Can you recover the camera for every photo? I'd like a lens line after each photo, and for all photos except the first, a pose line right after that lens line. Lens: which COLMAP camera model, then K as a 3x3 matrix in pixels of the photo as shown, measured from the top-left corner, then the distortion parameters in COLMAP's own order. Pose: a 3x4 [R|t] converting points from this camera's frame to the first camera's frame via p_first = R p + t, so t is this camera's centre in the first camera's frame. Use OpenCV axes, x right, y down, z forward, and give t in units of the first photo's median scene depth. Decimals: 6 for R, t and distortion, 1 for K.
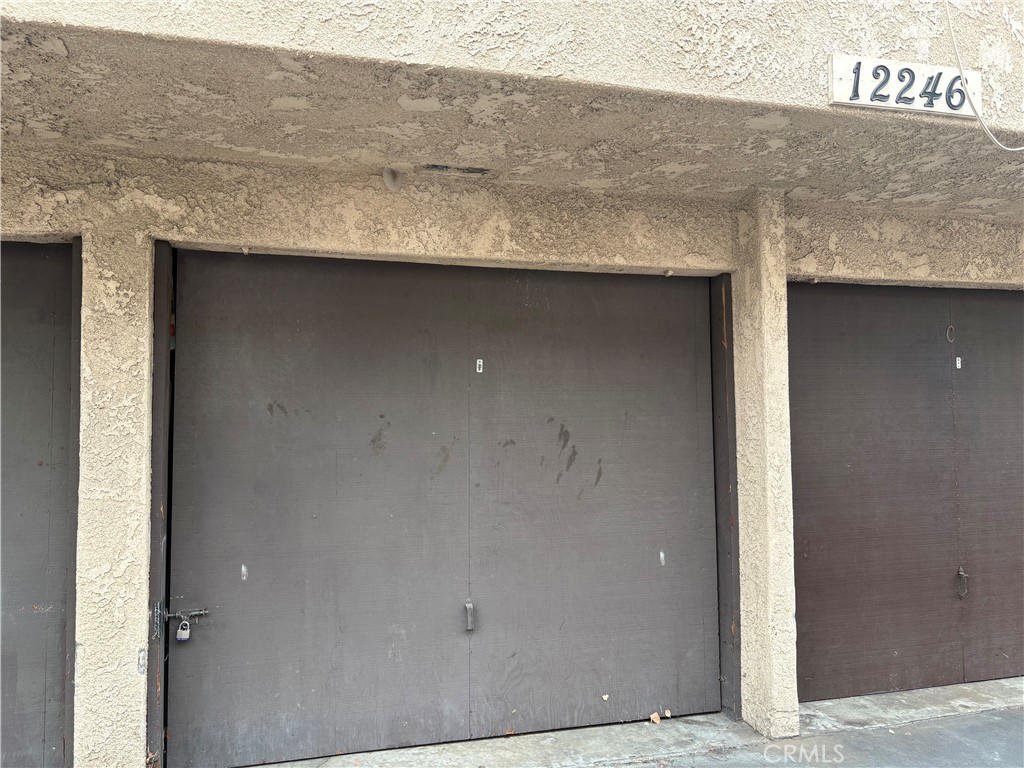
lens RADIAL K [[736.9, 0, 516.9], [0, 736.9, 378.4], [0, 0, 1]] dist [0.066164, -0.035504]
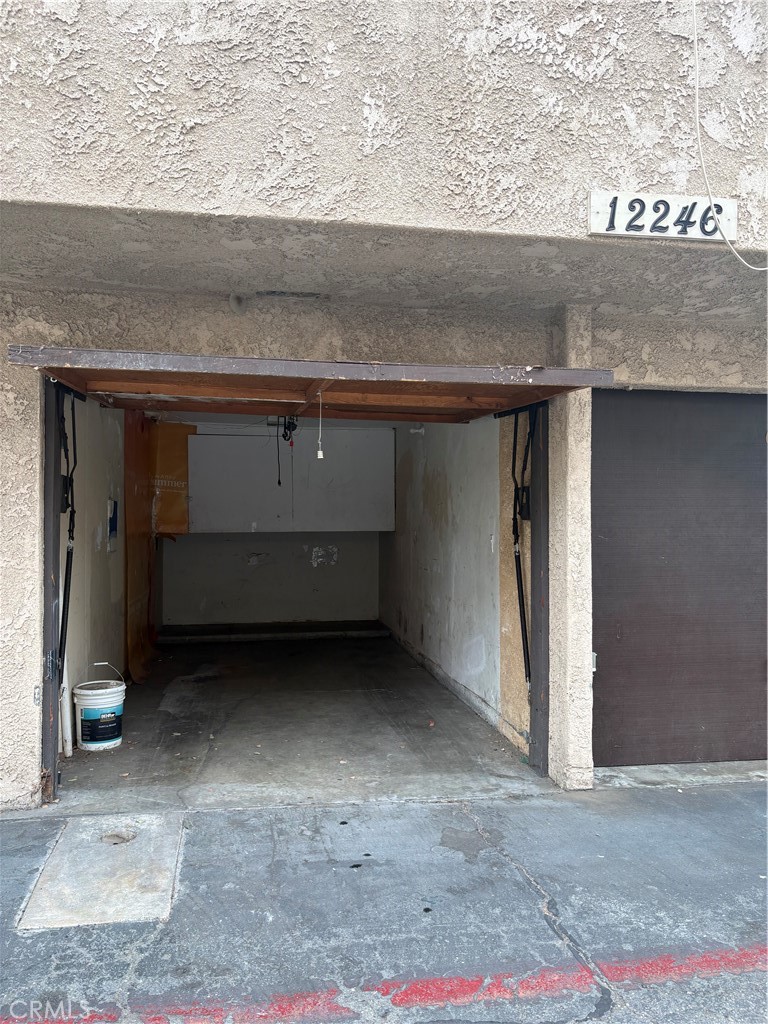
lens RADIAL K [[736.9, 0, 384.0], [0, 736.9, 512.0], [0, 0, 1]] dist [0.066164, -0.035504]
pose [[0.994278, 0.010487, -0.106306, 0.193902], [-0.007071, 0.999448, 0.032462, 0.022206], [0.106587, -0.031525, 0.993803, -0.160365]]
